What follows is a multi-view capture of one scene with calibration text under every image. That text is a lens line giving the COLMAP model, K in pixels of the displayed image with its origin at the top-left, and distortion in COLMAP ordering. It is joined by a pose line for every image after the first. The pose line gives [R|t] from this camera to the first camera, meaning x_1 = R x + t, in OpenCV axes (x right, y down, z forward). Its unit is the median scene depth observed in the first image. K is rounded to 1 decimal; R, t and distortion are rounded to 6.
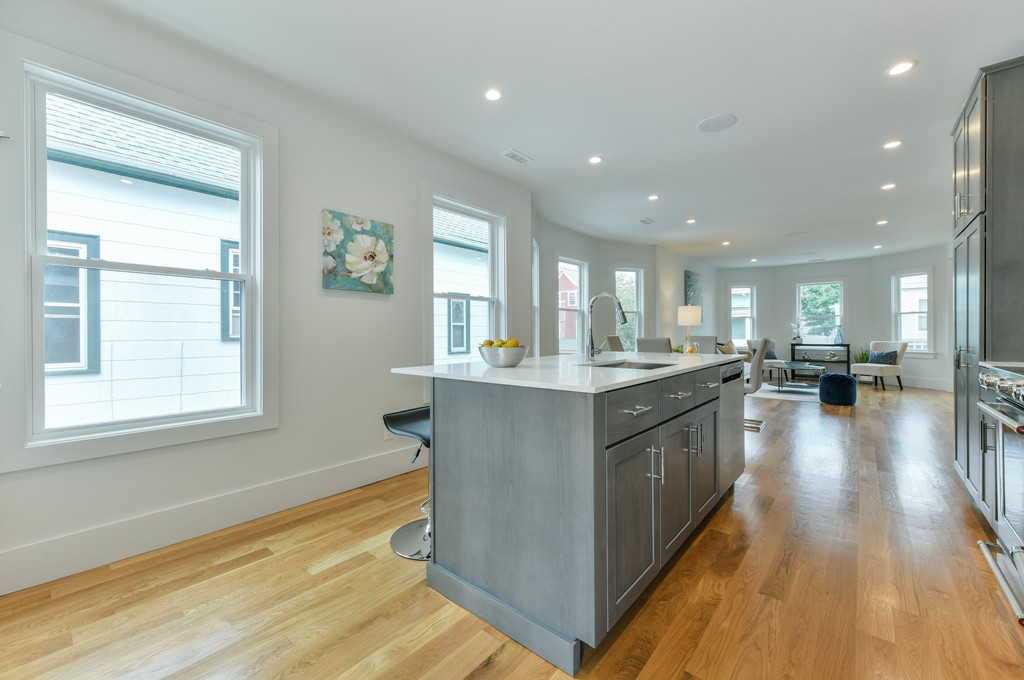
lens RADIAL K [[397.0, 0, 491.4], [0, 397.0, 335.9], [0, 0, 1]] dist [-0.001341, -0.000136]
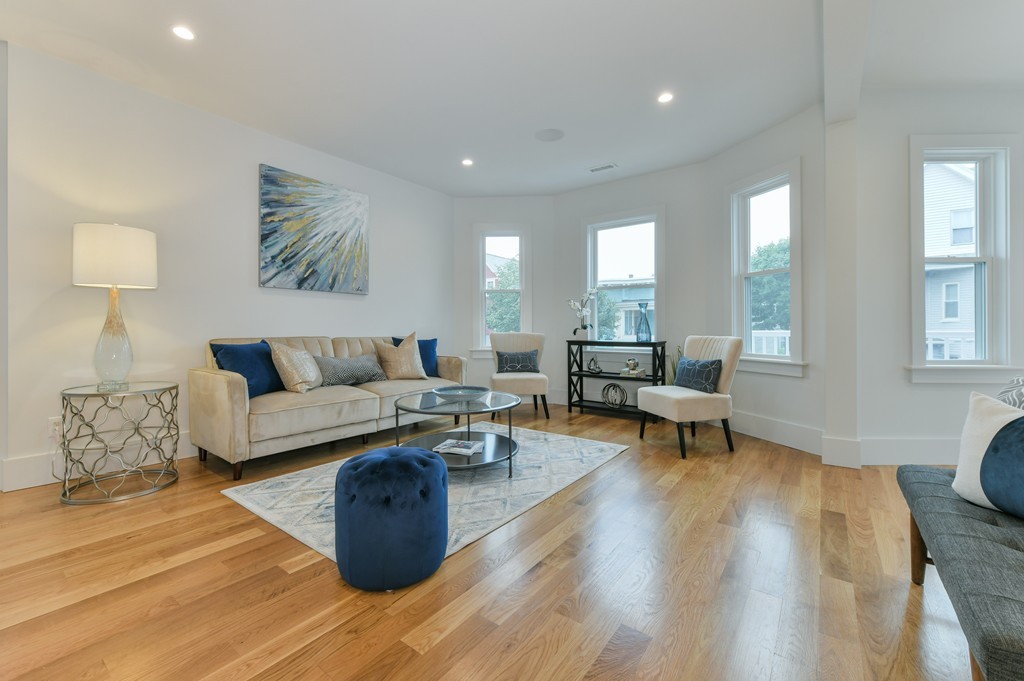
lens RADIAL K [[412.2, 0, 512.9], [0, 412.2, 335.3], [0, 0, 1]] dist [-0.000921, -0.000302]
pose [[0.993958, 0.000399, 0.109758, 0.670905], [-0.001025, 0.999984, 0.005642, 0.010440], [-0.109753, -0.005721, 0.993942, 0.528638]]
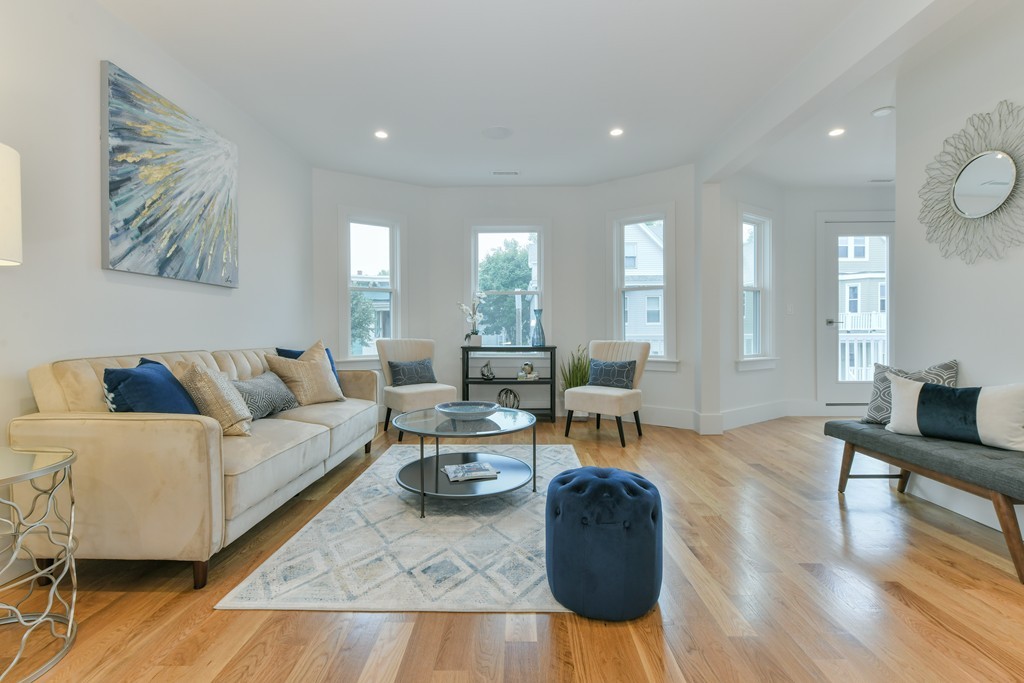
lens RADIAL K [[449.4, 0, 502.5], [0, 449.4, 340.8], [0, 0, 1]] dist [0.001199, -0.000534]
pose [[0.749555, -0.015145, 0.661769, 0.469517], [0.006552, 0.999859, 0.015461, 0.004544], [-0.661910, -0.007253, 0.749548, 0.608860]]
